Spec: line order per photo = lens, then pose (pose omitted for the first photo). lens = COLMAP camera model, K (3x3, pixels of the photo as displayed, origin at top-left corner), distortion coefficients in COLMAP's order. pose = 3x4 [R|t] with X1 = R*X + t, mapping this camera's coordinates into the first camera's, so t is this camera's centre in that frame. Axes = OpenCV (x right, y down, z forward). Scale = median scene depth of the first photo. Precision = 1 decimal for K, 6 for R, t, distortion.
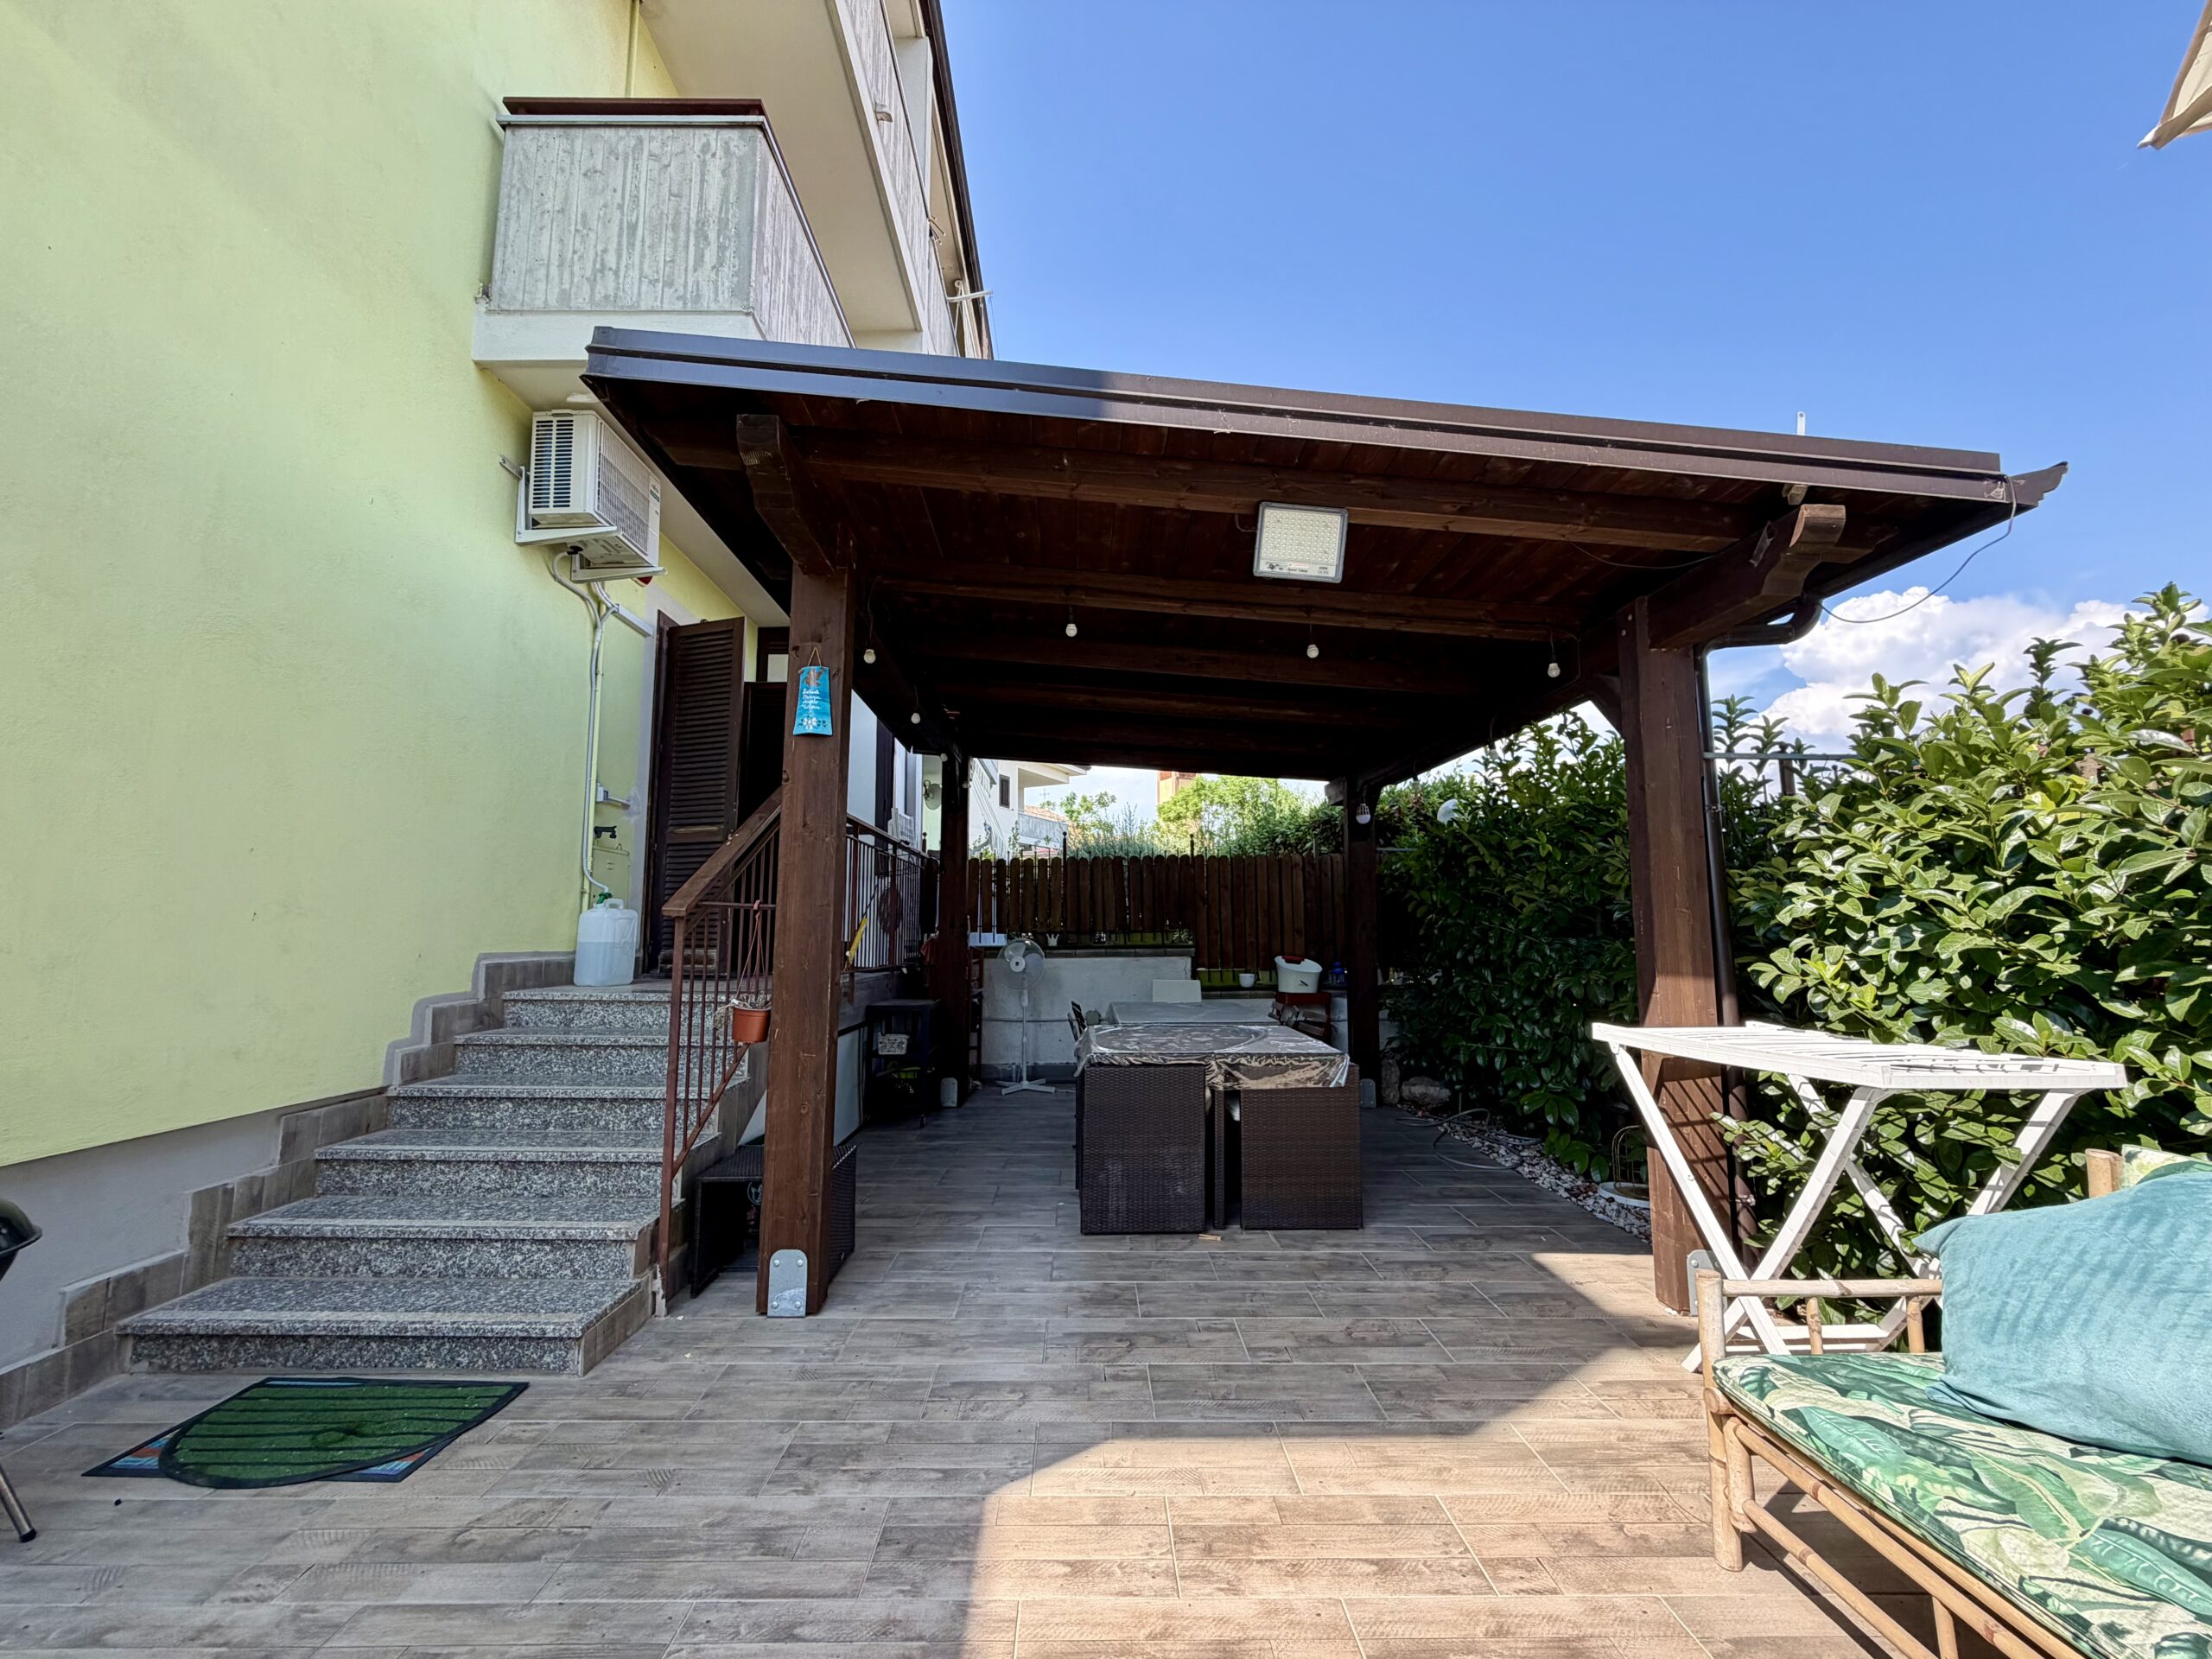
lens RADIAL K [[876.9, 0, 1098.3], [0, 876.9, 828.0], [0, 0, 1]] dist [0.001271, -0.000185]
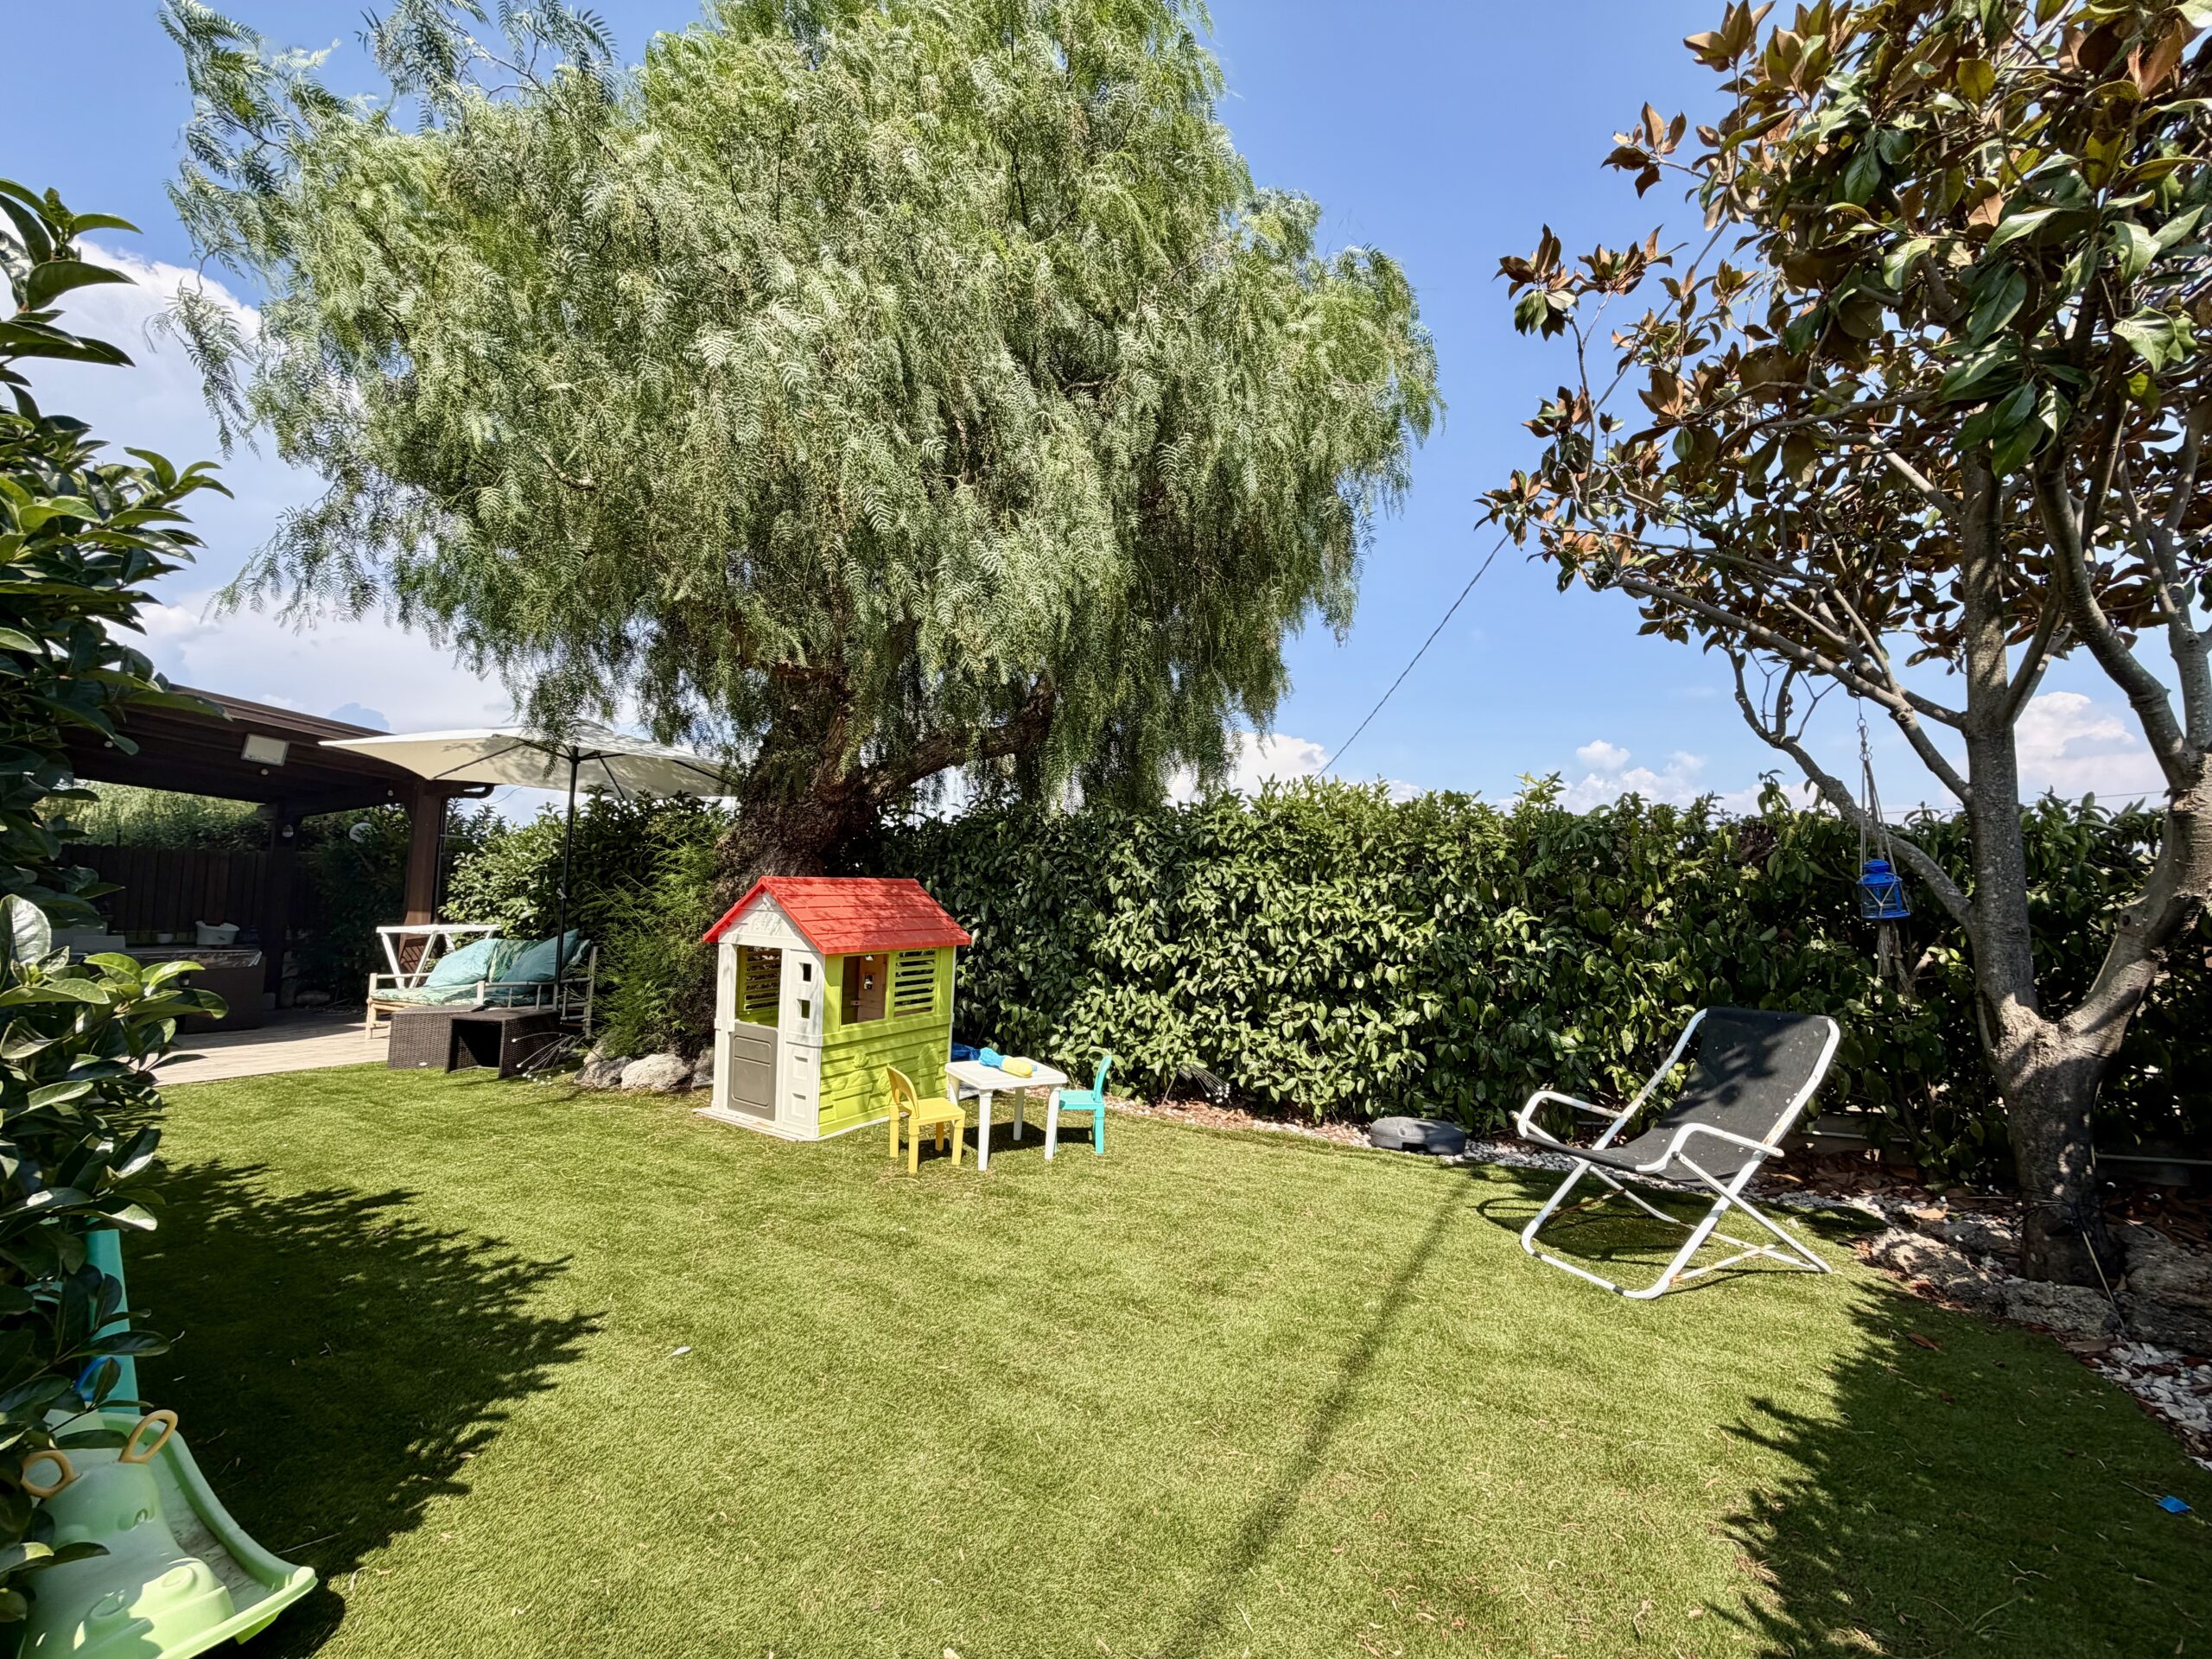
lens RADIAL K [[891.7, 0, 1106.0], [0, 891.7, 829.5], [0, 0, 1]] dist [-0.000123, -0.000294]
pose [[0.512337, 0.083373, 0.854728, -0.553489], [-0.090413, 0.994982, -0.042859, -0.138695], [-0.854012, -0.055321, 0.517304, -1.905181]]
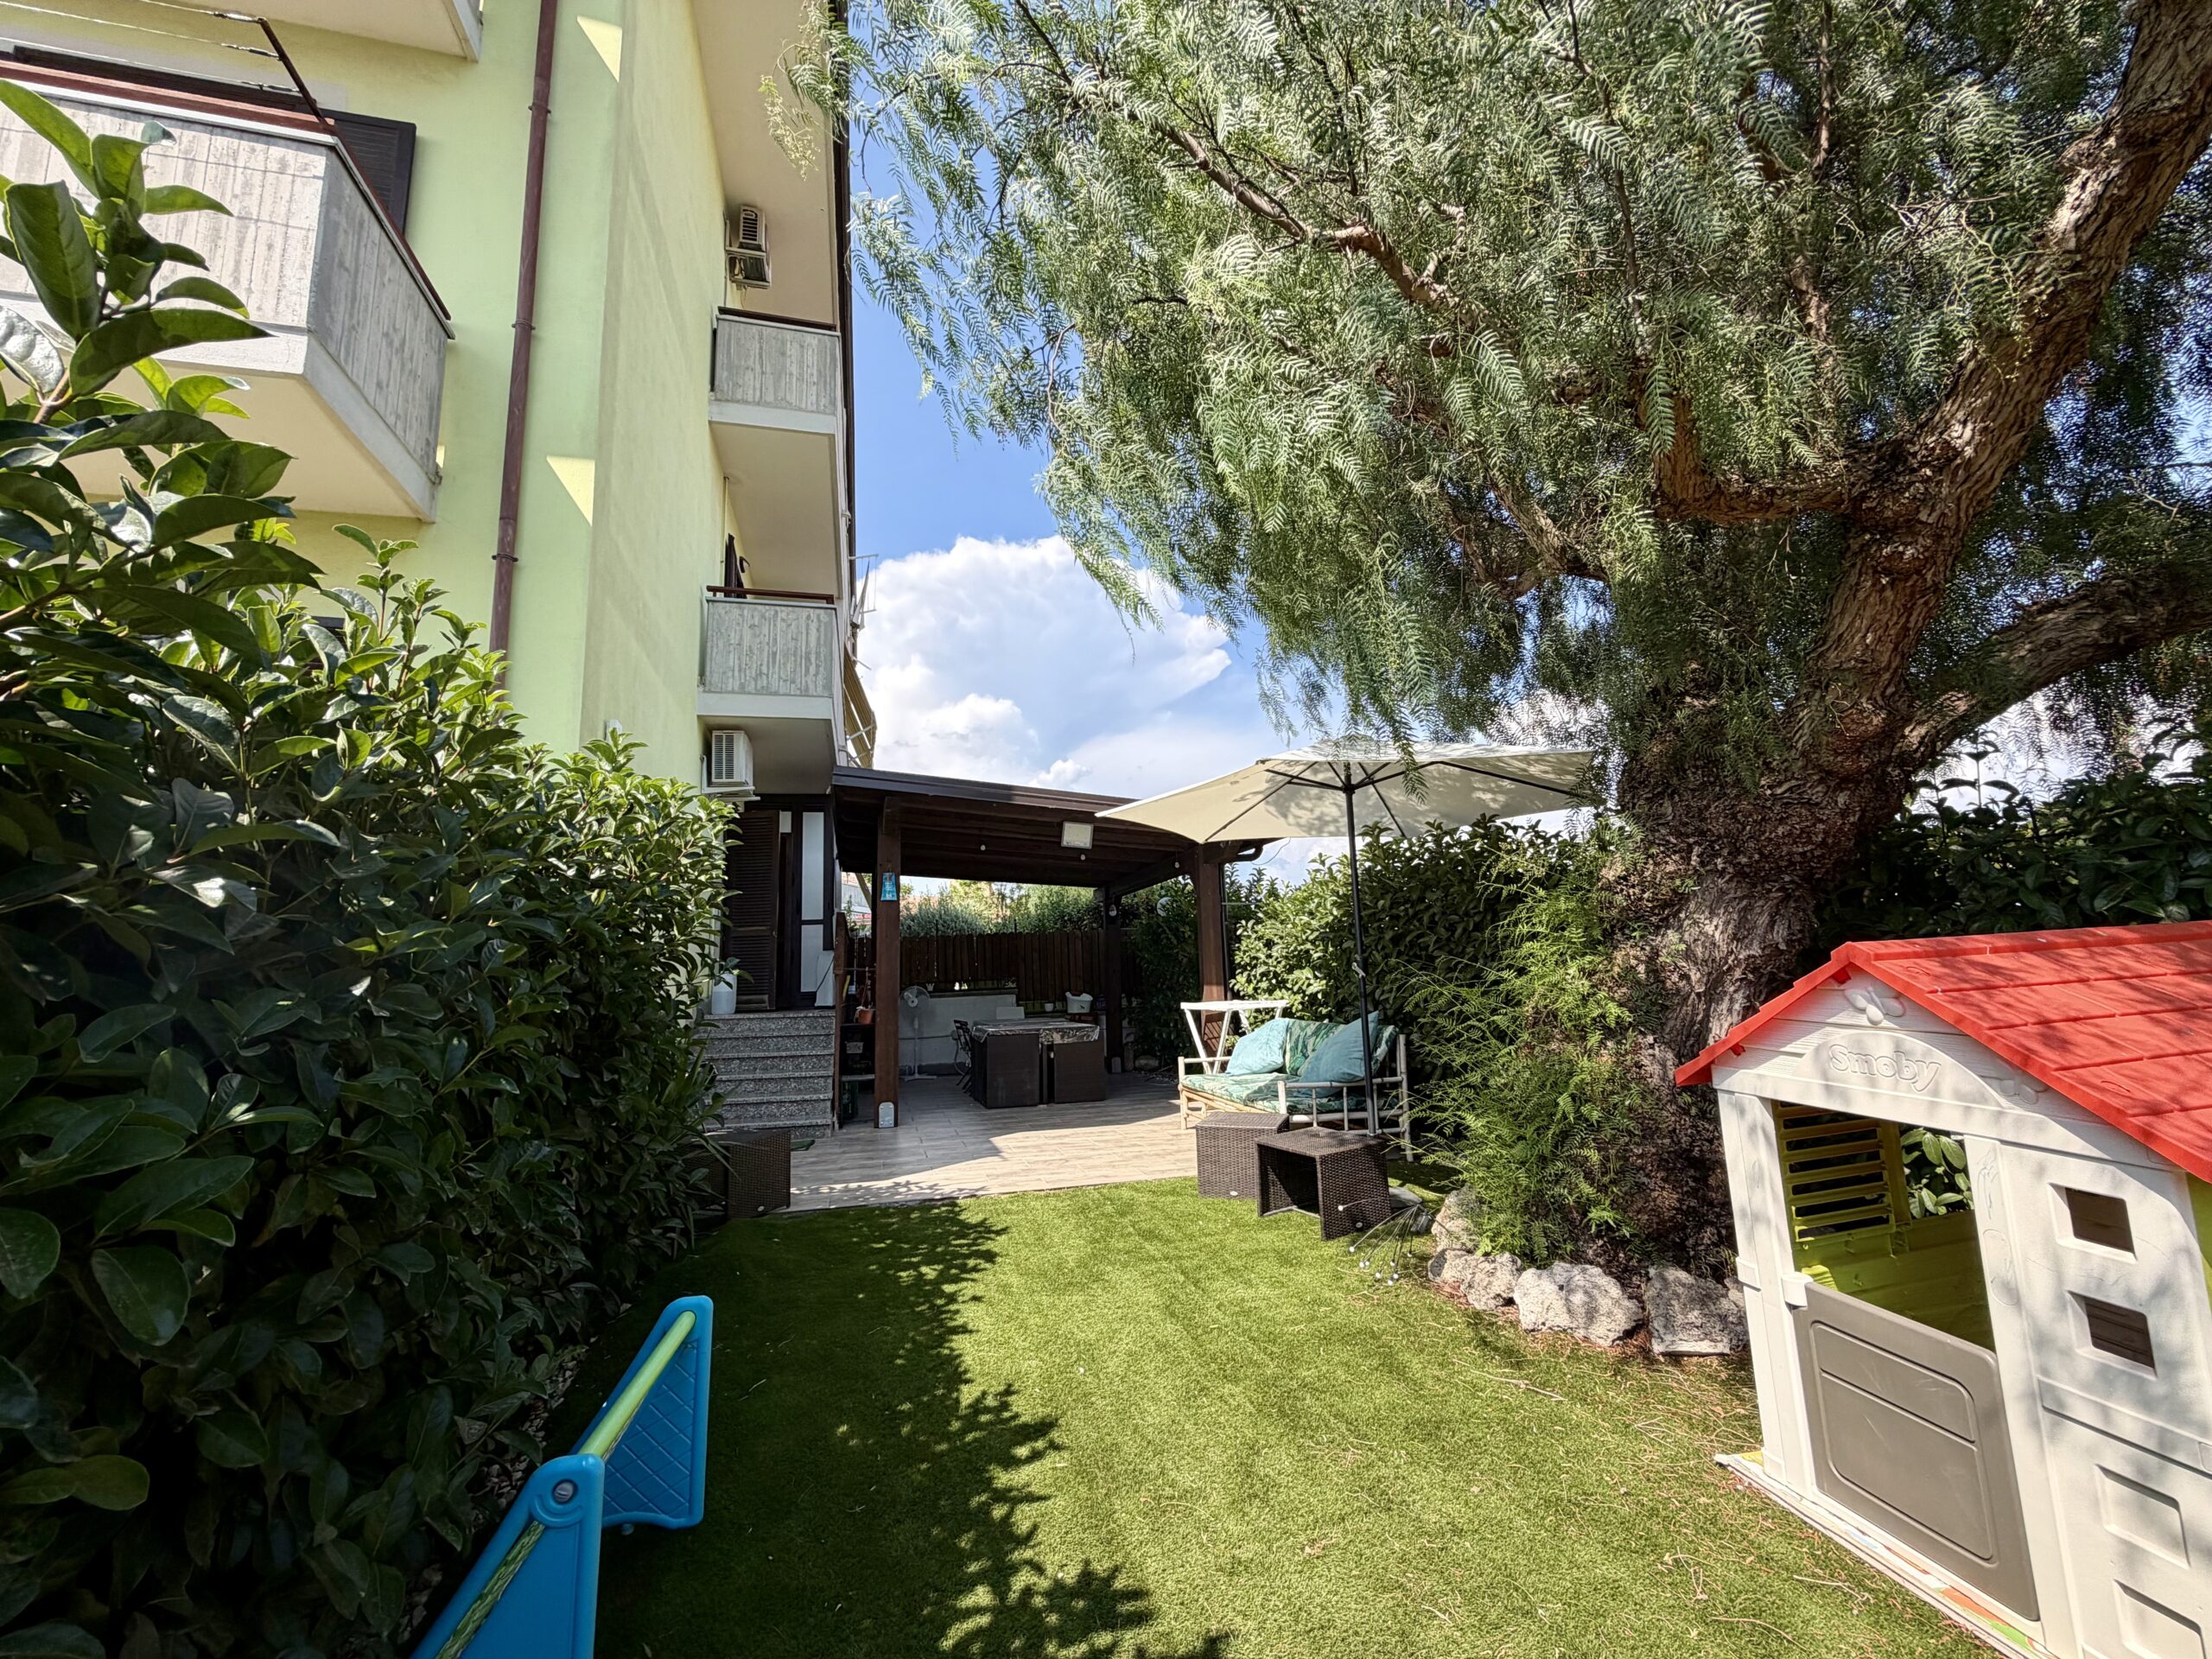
lens RADIAL K [[876.9, 0, 1098.3], [0, 876.9, 828.0], [0, 0, 1]] dist [0.001271, -0.000185]
pose [[0.970455, 0.008585, 0.241128, -0.277566], [0.006352, 0.998111, -0.061100, -0.123007], [-0.241197, 0.060826, 0.968568, -1.261803]]
